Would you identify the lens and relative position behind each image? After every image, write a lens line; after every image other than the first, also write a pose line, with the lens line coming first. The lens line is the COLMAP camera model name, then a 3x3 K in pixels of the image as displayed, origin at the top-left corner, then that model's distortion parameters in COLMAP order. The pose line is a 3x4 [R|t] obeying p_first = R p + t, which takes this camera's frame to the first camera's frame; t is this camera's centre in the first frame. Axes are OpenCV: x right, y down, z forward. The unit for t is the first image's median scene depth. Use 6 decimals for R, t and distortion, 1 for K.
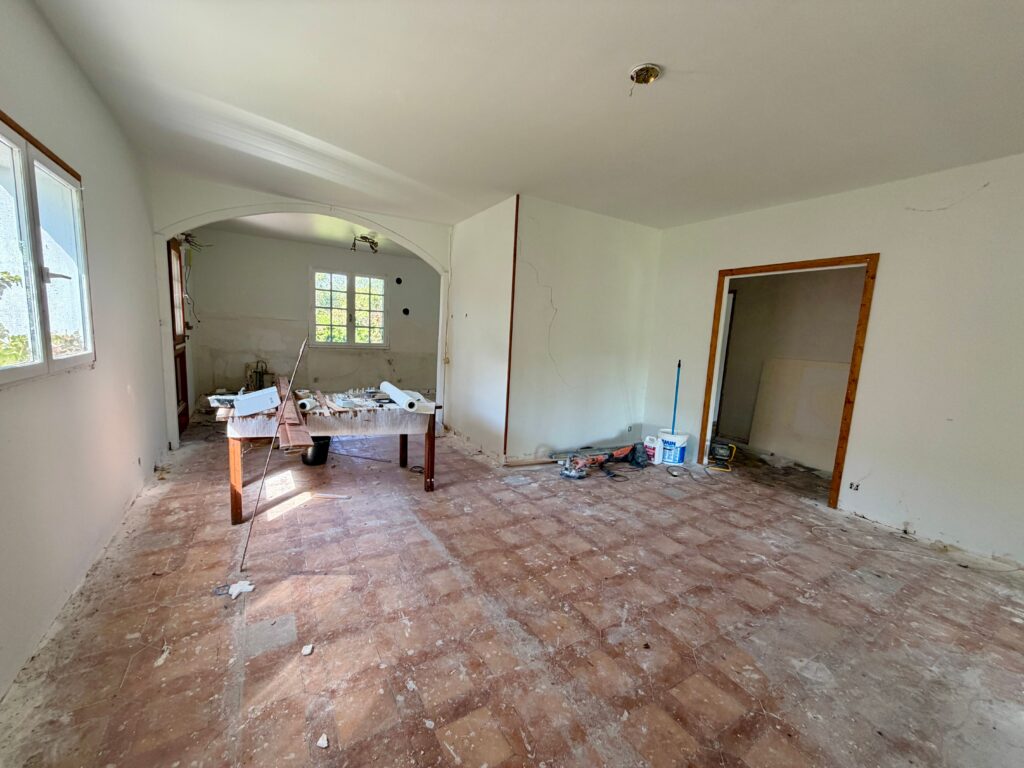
lens RADIAL K [[408.9, 0, 506.0], [0, 408.9, 388.6], [0, 0, 1]] dist [0.000721, 0.000200]
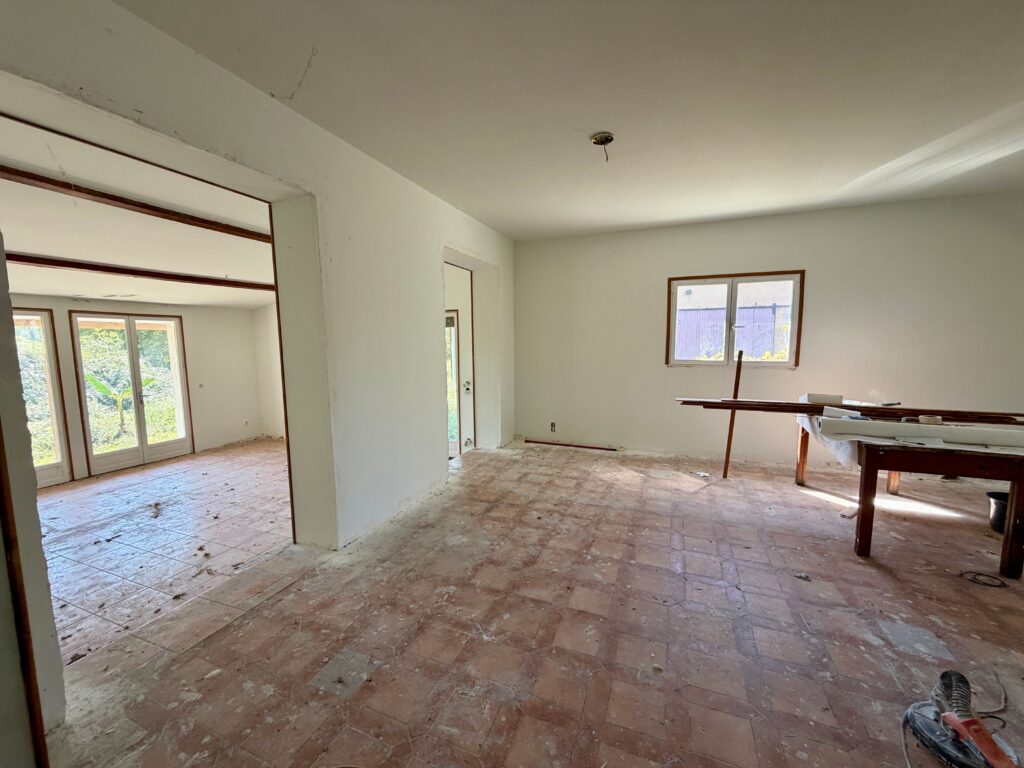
lens RADIAL K [[408.9, 0, 511.2], [0, 408.9, 385.3], [0, 0, 1]] dist [0.000721, 0.000200]
pose [[-0.798895, 0.019844, -0.601143, 1.239058], [-0.116147, 0.975554, 0.186558, -0.192712], [0.590150, 0.218861, -0.777061, 1.813877]]
